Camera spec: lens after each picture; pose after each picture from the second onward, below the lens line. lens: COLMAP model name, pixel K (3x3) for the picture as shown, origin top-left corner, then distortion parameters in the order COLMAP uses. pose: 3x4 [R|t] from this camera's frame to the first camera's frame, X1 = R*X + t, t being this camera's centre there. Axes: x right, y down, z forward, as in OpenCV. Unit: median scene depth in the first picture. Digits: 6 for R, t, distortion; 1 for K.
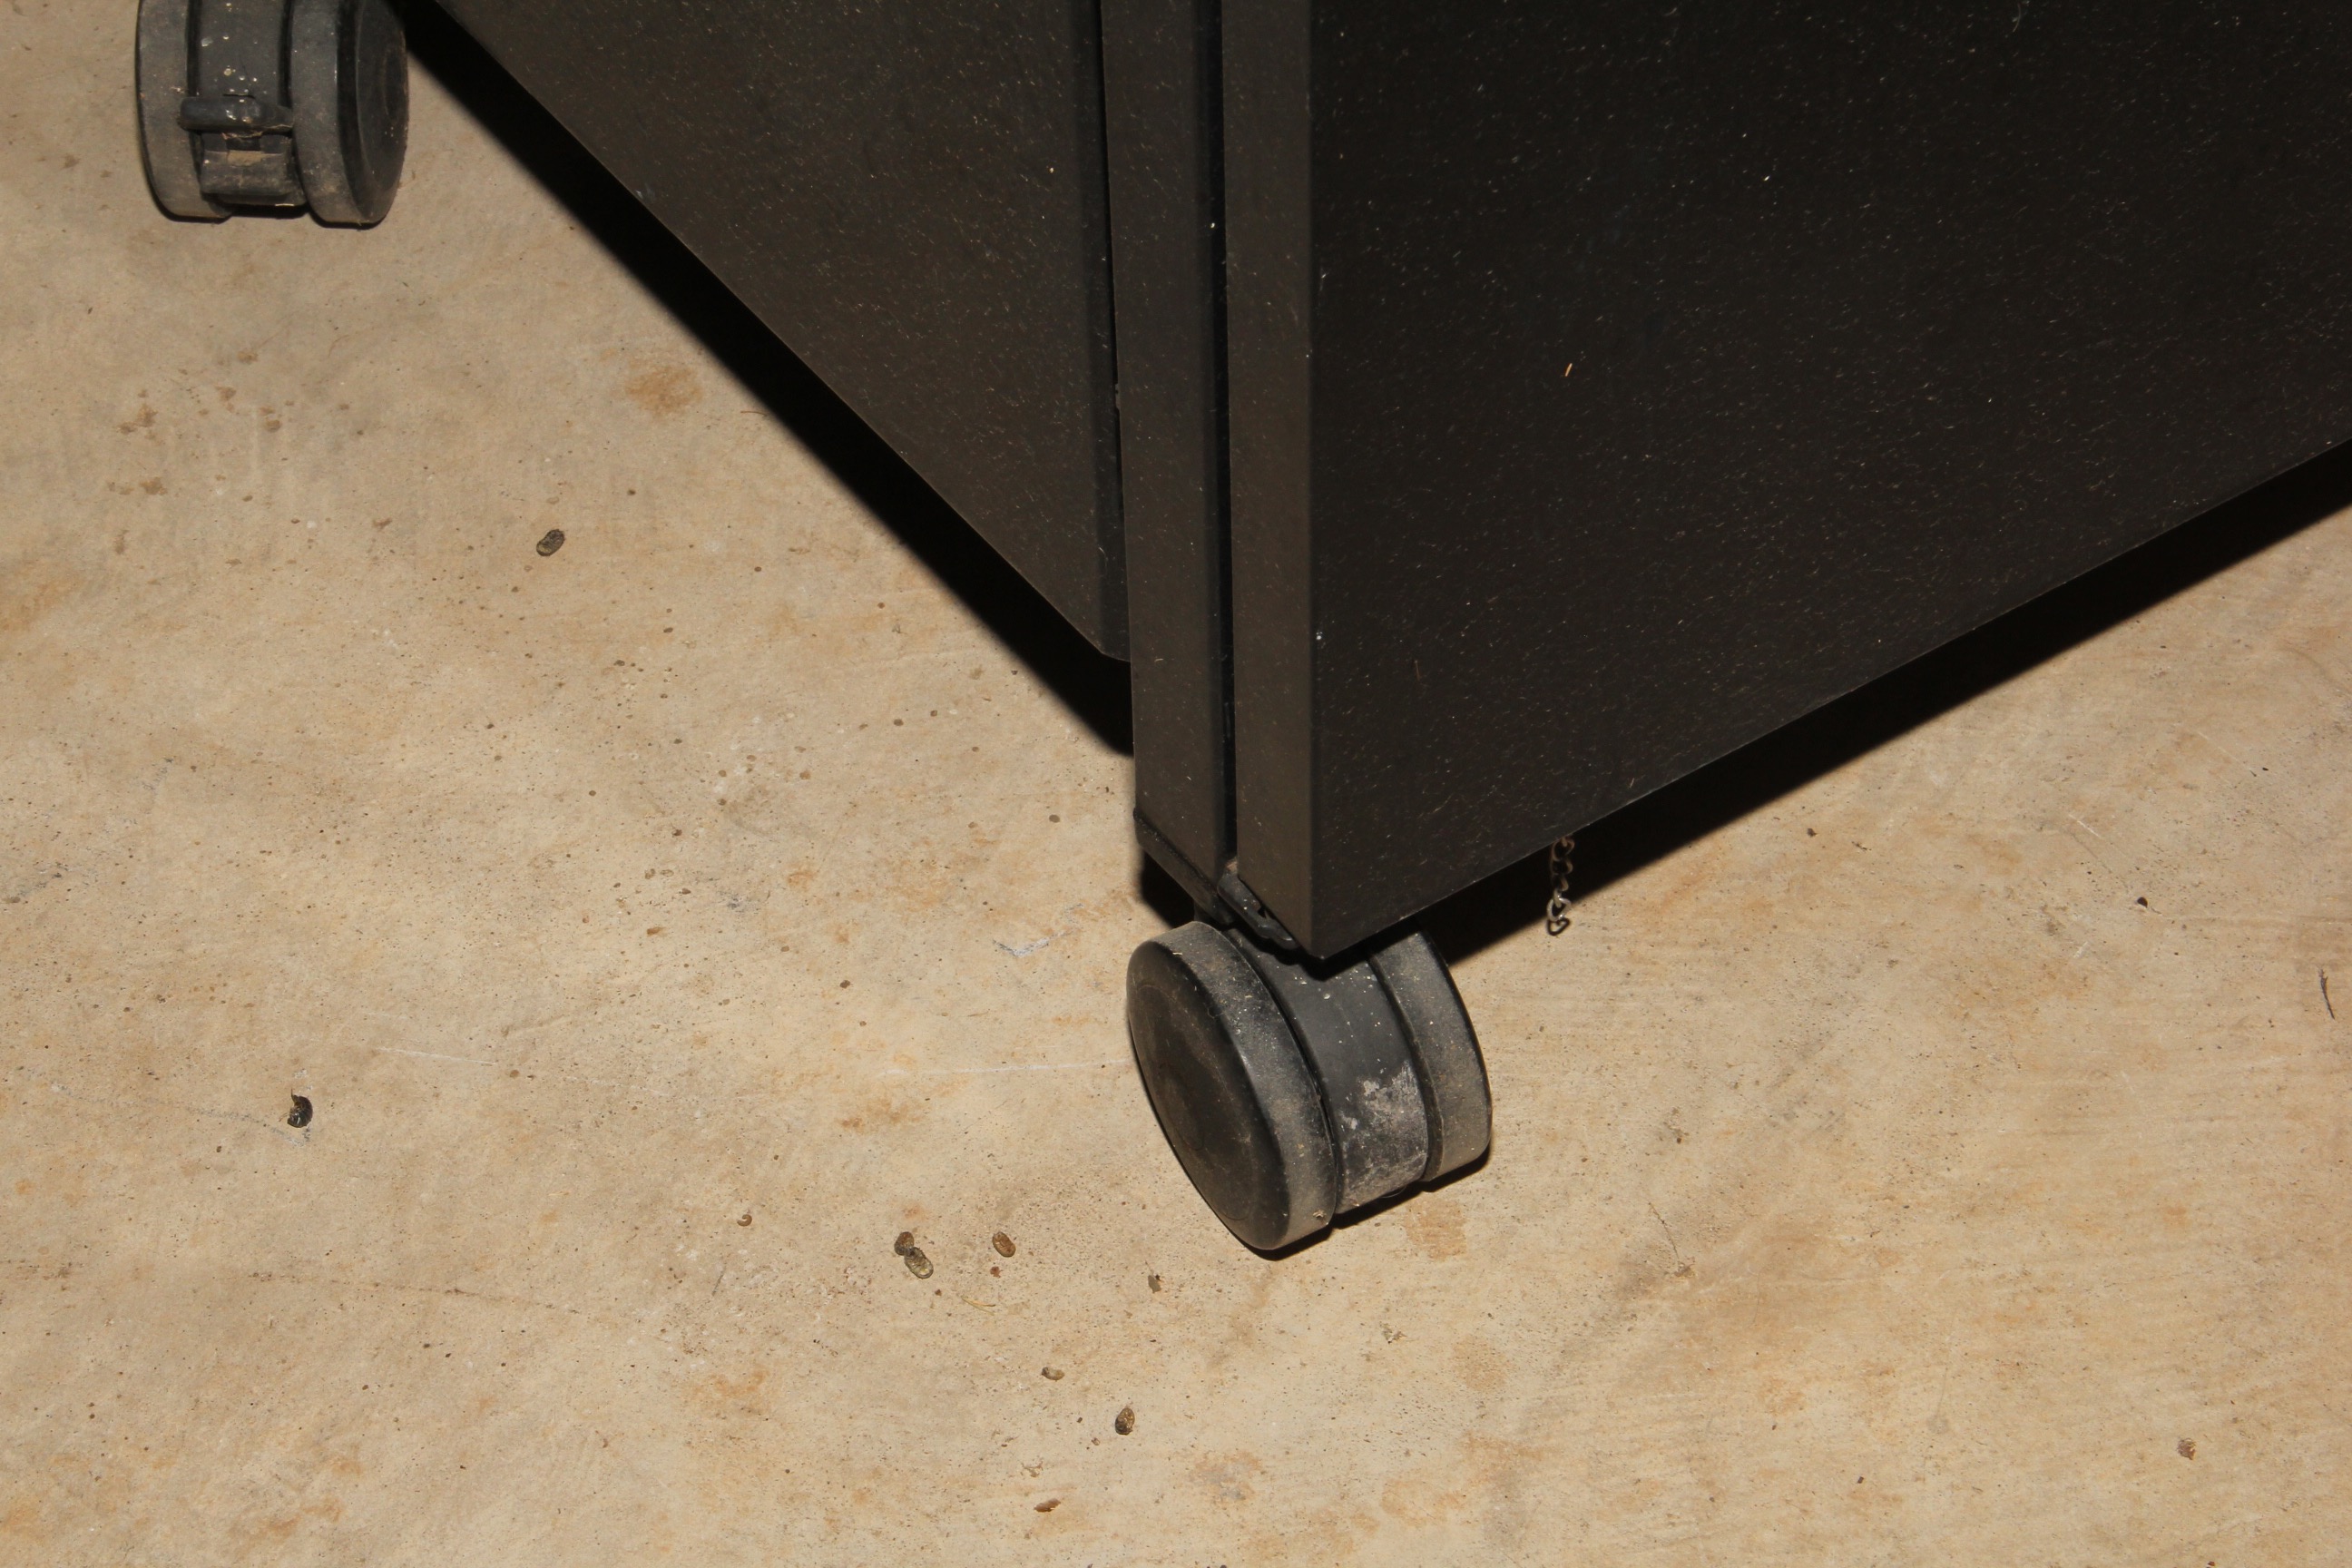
lens RADIAL K [[5132.6, 0, 1175.0], [0, 5132.6, 783.4], [0, 0, 1]] dist [0.263753, 0.000000]
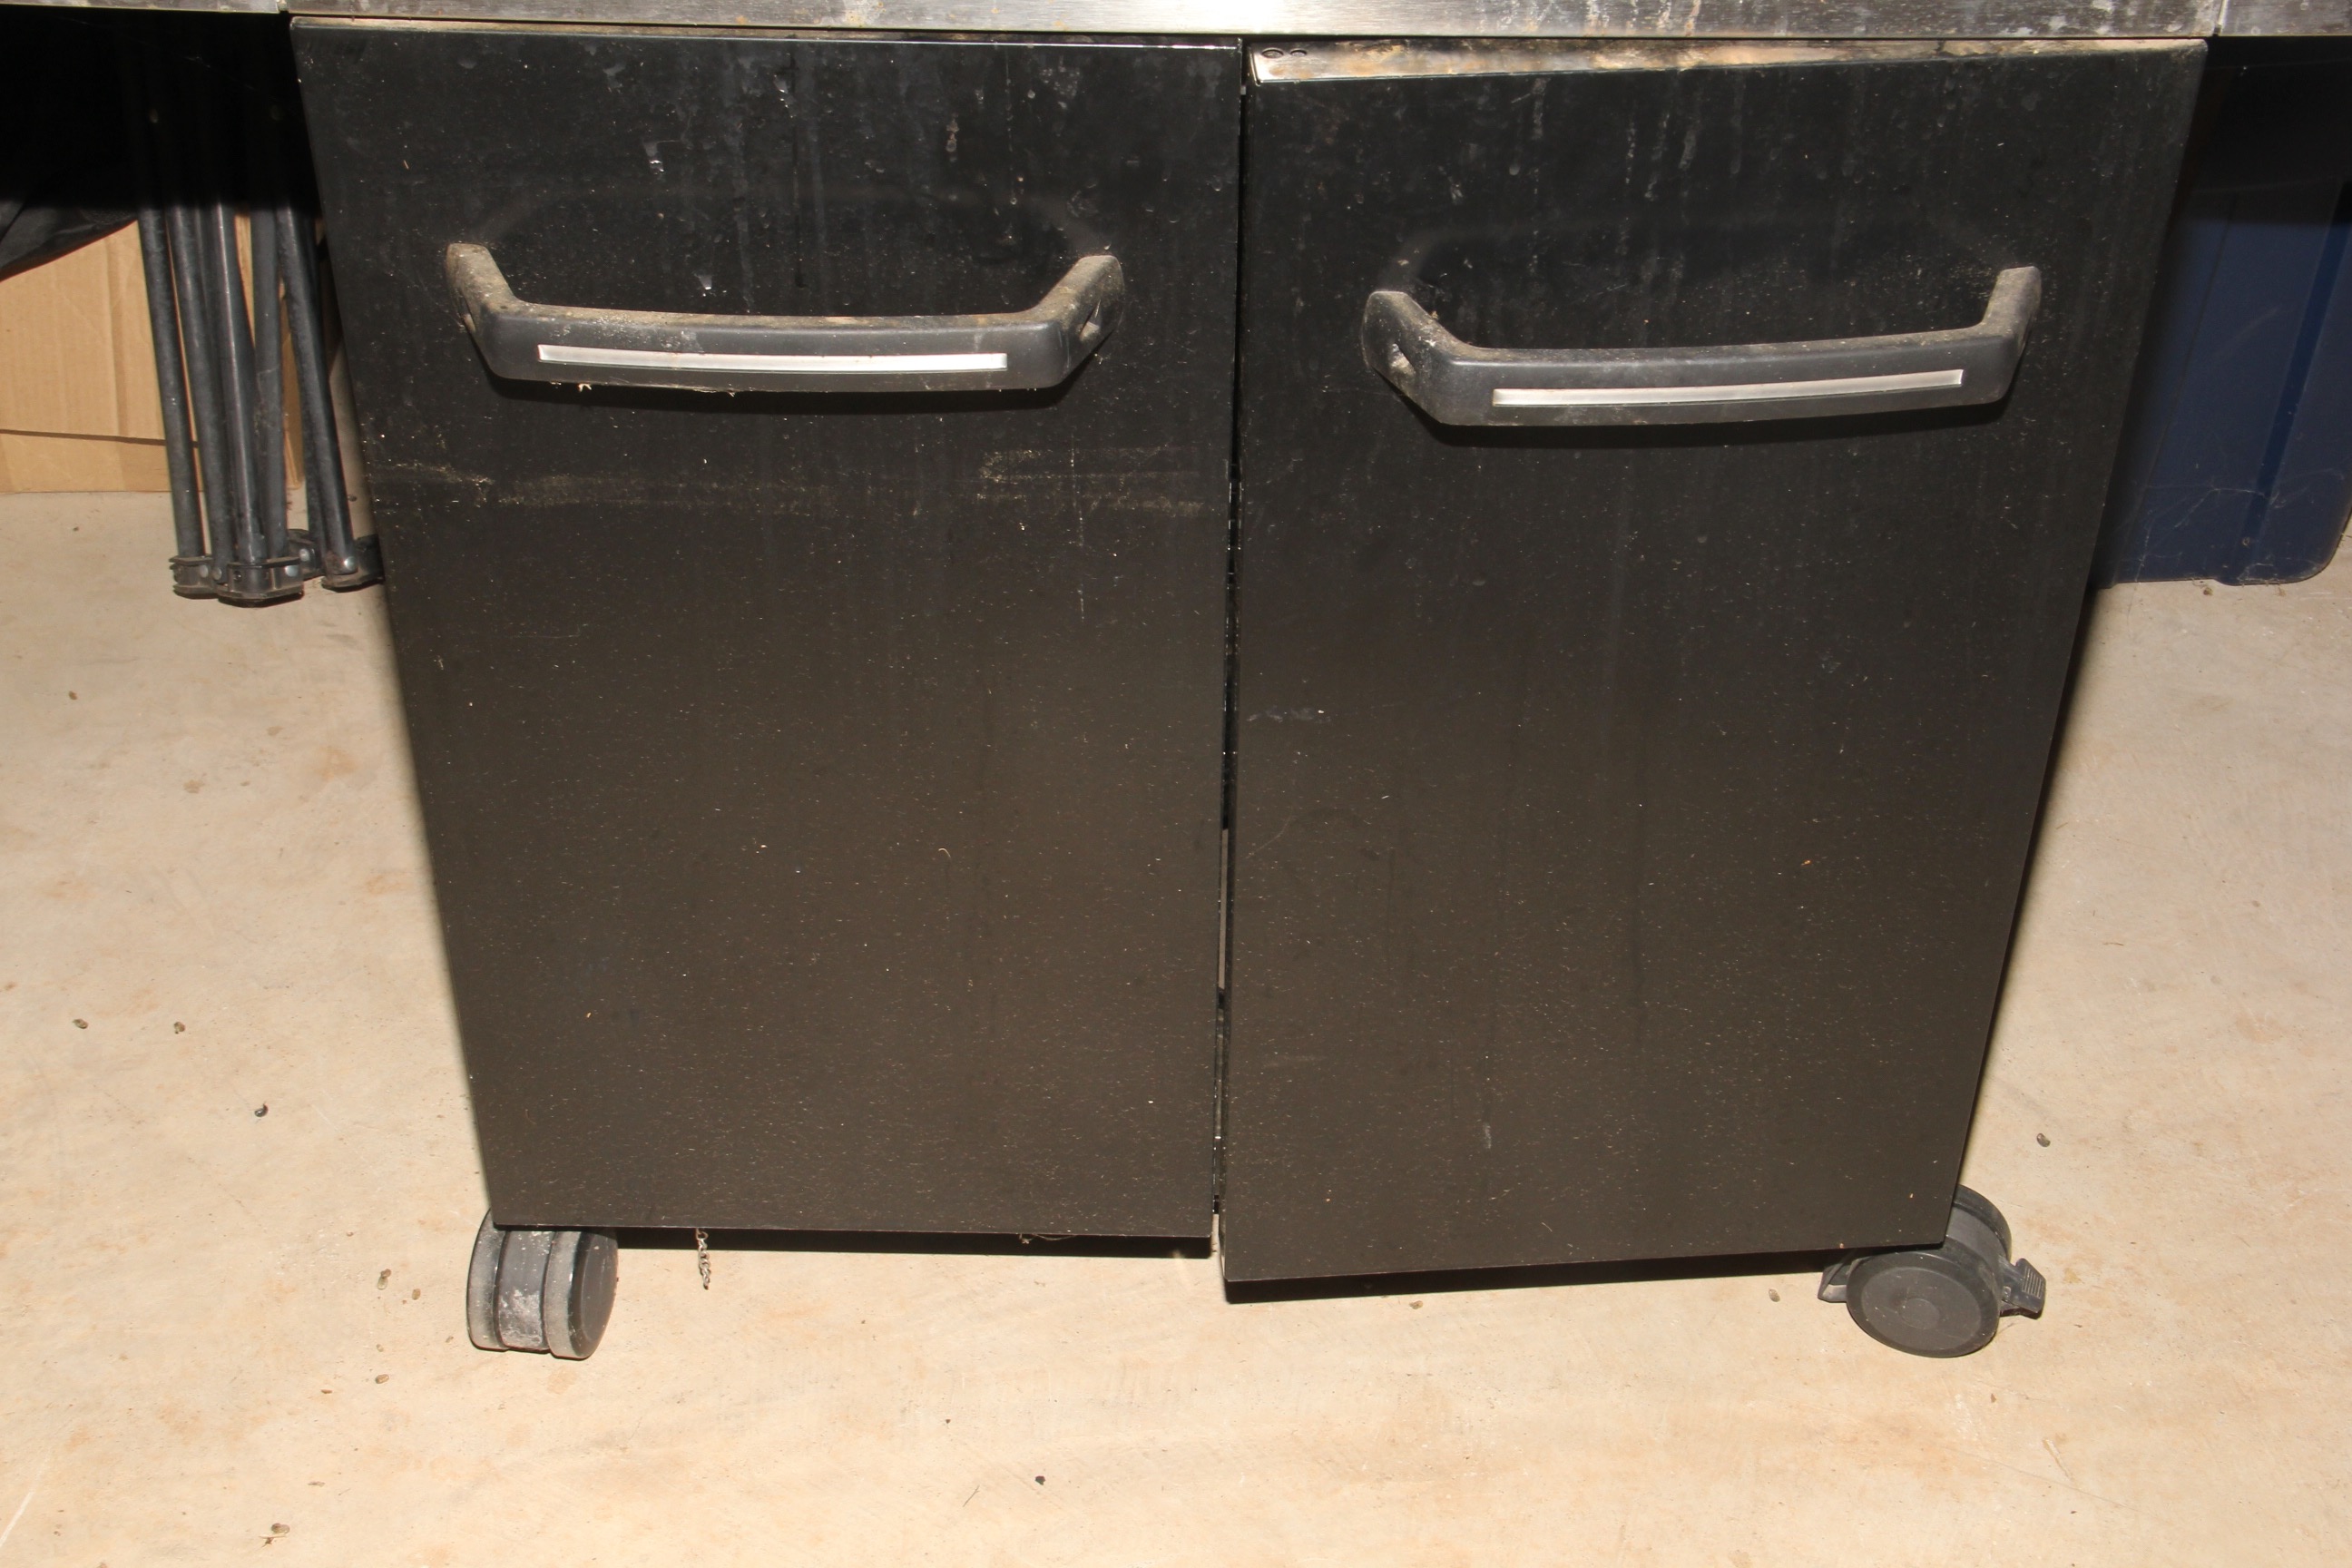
lens RADIAL K [[3461.1, 0, 1168.3], [0, 3461.1, 773.0], [0, 0, 1]] dist [0.153647, 0.000000]
pose [[0.795337, 0.400311, -0.455181, 0.843784], [-0.459269, 0.888037, -0.021493, -0.234164], [0.395614, 0.226145, 0.890140, -0.289665]]
